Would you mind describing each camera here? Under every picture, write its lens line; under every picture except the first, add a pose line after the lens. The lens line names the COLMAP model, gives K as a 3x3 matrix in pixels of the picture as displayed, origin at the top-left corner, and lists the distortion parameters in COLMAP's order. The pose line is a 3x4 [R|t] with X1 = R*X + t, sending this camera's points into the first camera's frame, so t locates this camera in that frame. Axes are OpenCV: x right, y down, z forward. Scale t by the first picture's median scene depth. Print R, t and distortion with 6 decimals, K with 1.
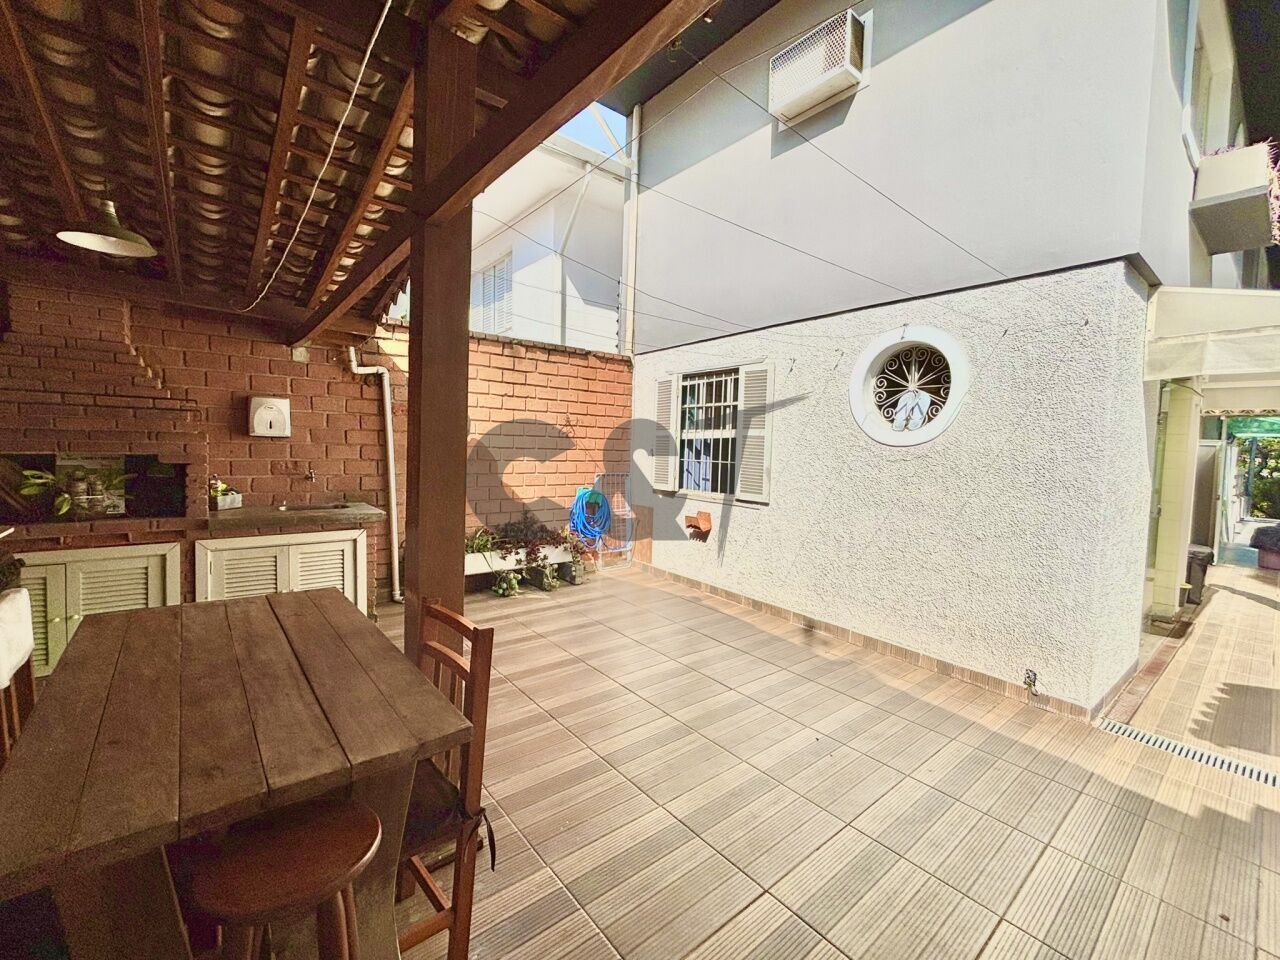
lens RADIAL K [[528.8, 0, 643.5], [0, 528.8, 475.9], [0, 0, 1]] dist [0.000243, 0.000273]
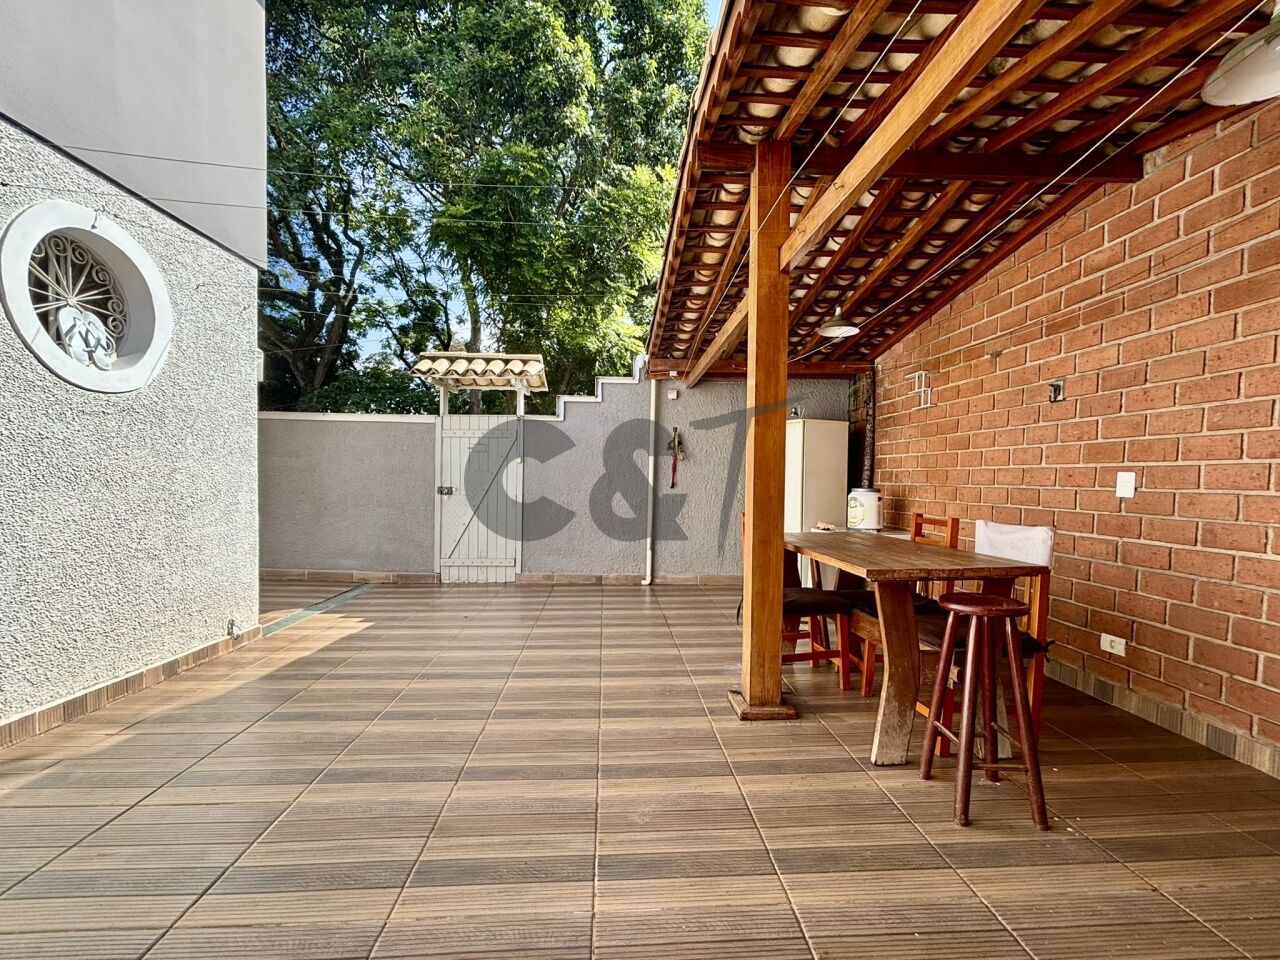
lens RADIAL K [[528.8, 0, 643.5], [0, 528.8, 475.9], [0, 0, 1]] dist [0.000243, 0.000273]
pose [[-0.807168, -0.040339, 0.588943, -0.361133], [-0.004521, 0.998056, 0.062165, 0.004517], [-0.590305, 0.047514, -0.805781, 0.871496]]
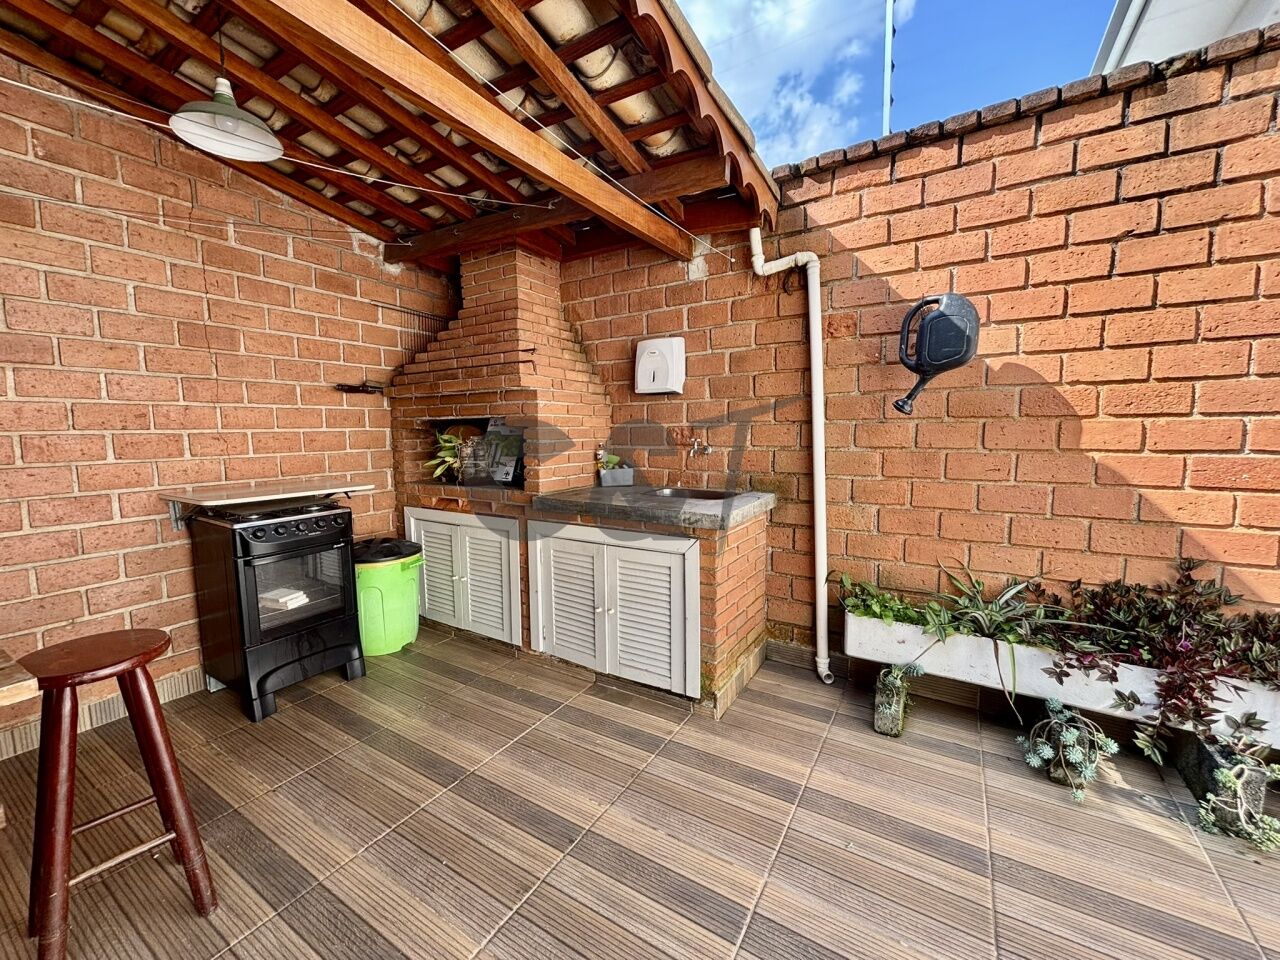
lens RADIAL K [[515.4, 0, 640.1], [0, 515.4, 479.5], [0, 0, 1]] dist [-0.000701, 0.000283]
pose [[0.321533, 0.059233, -0.945044, -0.024463], [-0.033094, 0.998135, 0.051301, 0.008516], [0.946320, 0.014780, 0.322894, 0.606478]]
